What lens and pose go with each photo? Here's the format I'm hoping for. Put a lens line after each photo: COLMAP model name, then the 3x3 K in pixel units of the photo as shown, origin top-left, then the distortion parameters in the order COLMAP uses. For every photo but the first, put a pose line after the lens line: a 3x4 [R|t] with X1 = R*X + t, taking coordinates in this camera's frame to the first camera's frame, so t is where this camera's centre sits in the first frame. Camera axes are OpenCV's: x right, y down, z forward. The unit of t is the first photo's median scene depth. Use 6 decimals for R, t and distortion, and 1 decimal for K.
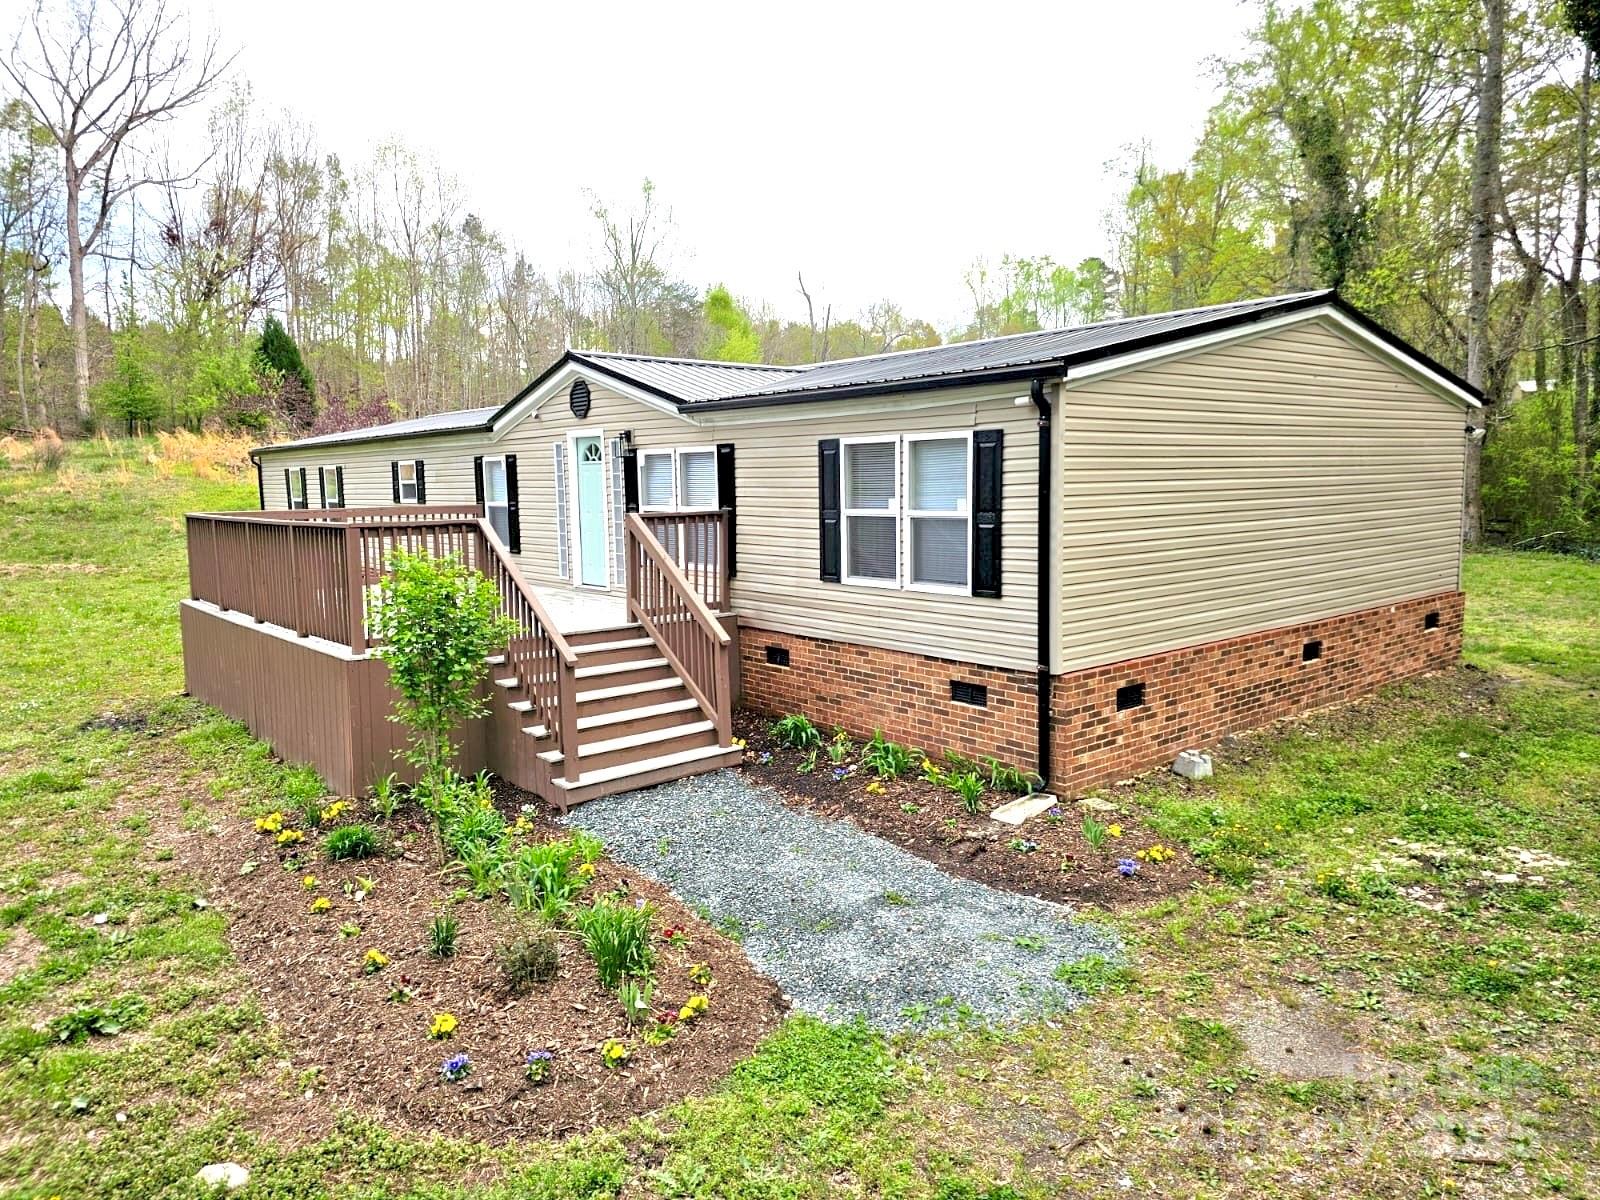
lens RADIAL K [[1044.4, 0, 752.7], [0, 1044.4, 630.3], [0, 0, 1]] dist [0.056814, -0.000138]
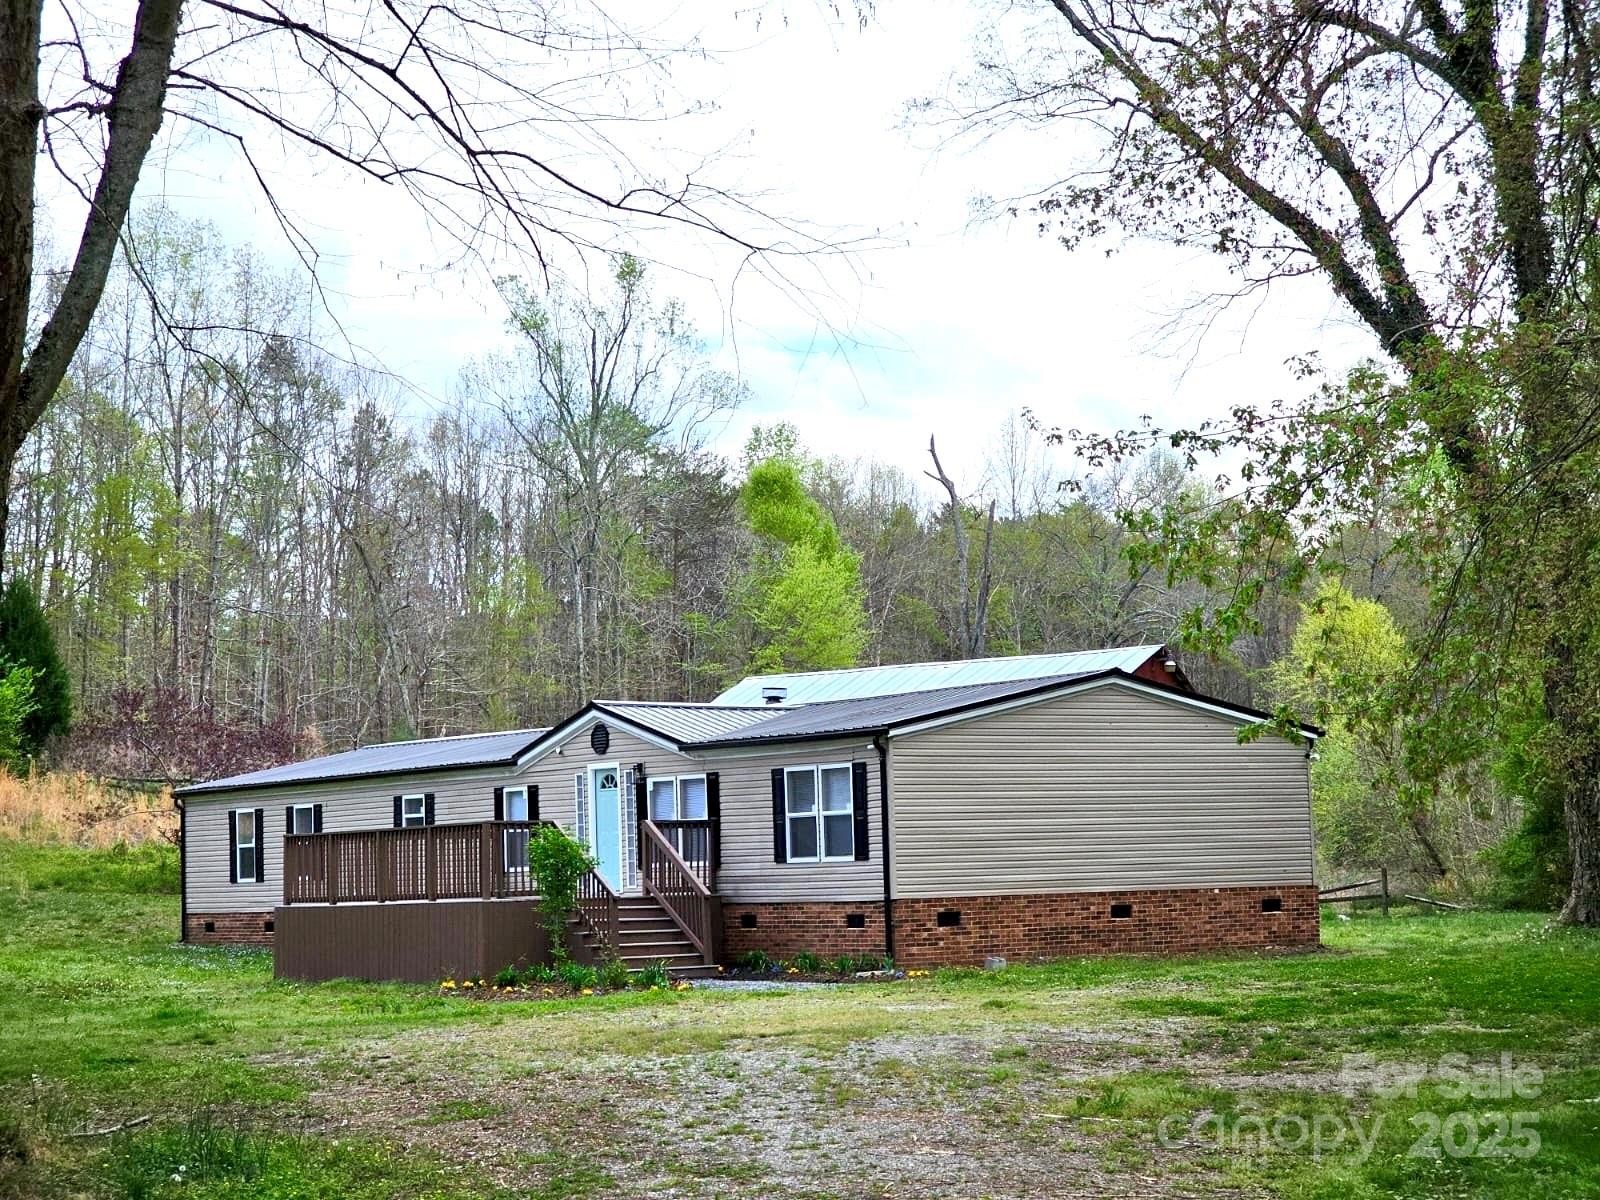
lens RADIAL K [[3060.2, 0, 840.2], [0, 3060.2, 601.9], [0, 0, 1]] dist [-0.003658, 0.282302]
pose [[0.999691, -0.014967, -0.019872, 0.232350], [0.009966, 0.972823, -0.231335, 0.555012], [0.022794, 0.231065, 0.972671, -3.066454]]
